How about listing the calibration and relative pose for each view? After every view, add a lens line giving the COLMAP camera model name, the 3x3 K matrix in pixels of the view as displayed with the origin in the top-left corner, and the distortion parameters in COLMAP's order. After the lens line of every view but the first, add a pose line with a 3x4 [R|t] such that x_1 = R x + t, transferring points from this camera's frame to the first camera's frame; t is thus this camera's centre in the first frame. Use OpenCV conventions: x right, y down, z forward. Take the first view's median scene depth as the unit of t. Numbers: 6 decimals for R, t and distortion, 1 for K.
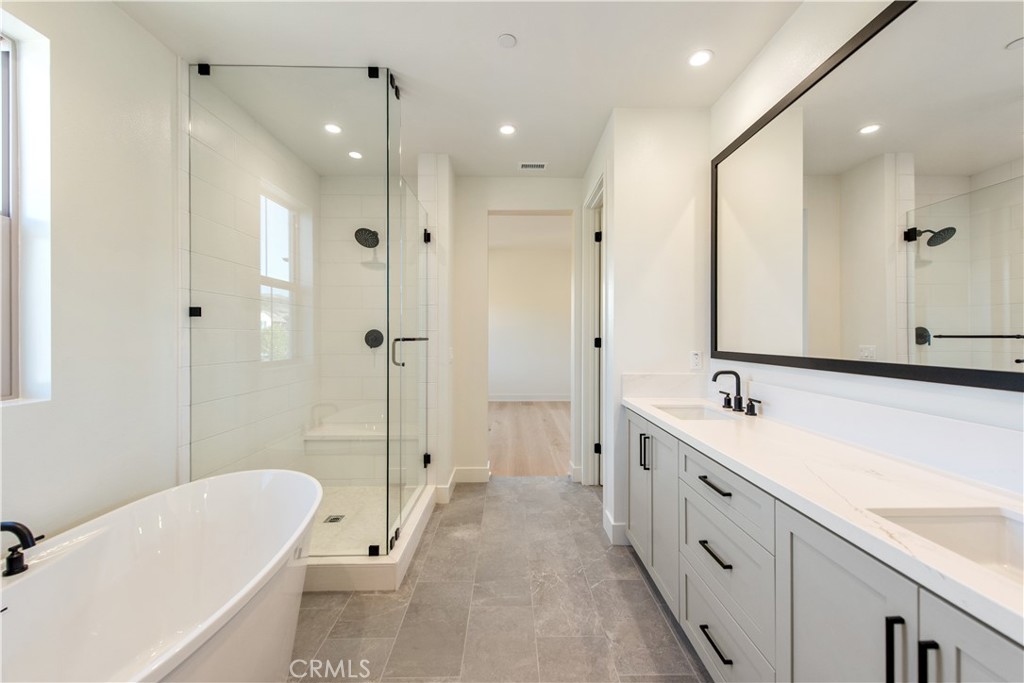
lens RADIAL K [[403.1, 0, 516.1], [0, 403.1, 338.6], [0, 0, 1]] dist [0.008661, -0.000518]
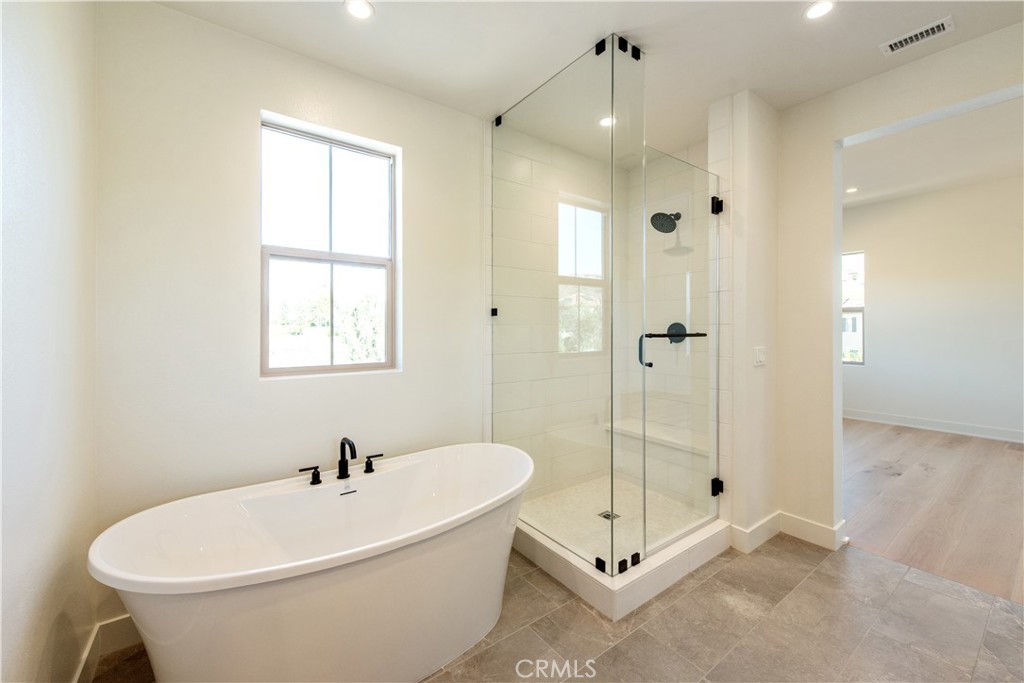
lens RADIAL K [[406.3, 0, 511.9], [0, 406.3, 328.2], [0, 0, 1]] dist [0.008369, -0.002914]
pose [[0.575082, 0.000373, -0.818096, 0.248970], [-0.003093, 0.999994, -0.001719, -0.010743], [0.818090, 0.003519, 0.575079, 0.254475]]
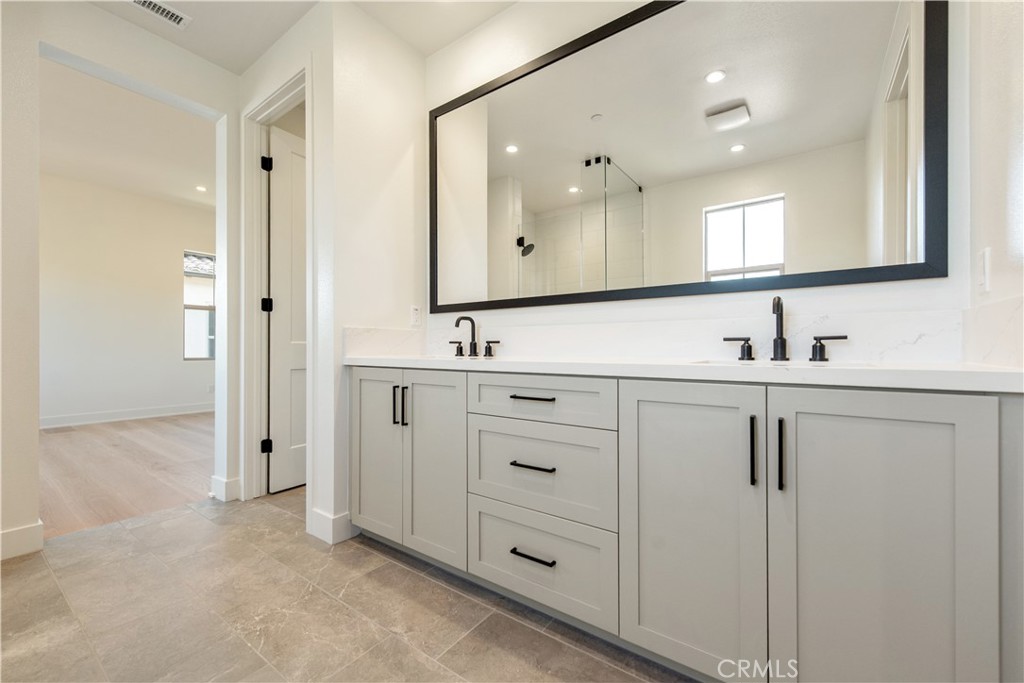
lens RADIAL K [[413.1, 0, 509.7], [0, 413.1, 350.4], [0, 0, 1]] dist [0.011094, -0.000110]
pose [[0.601222, -0.001055, 0.799082, -0.198073], [0.006629, 0.999971, -0.003668, 0.139856], [-0.799055, 0.007503, 0.601211, 0.241491]]
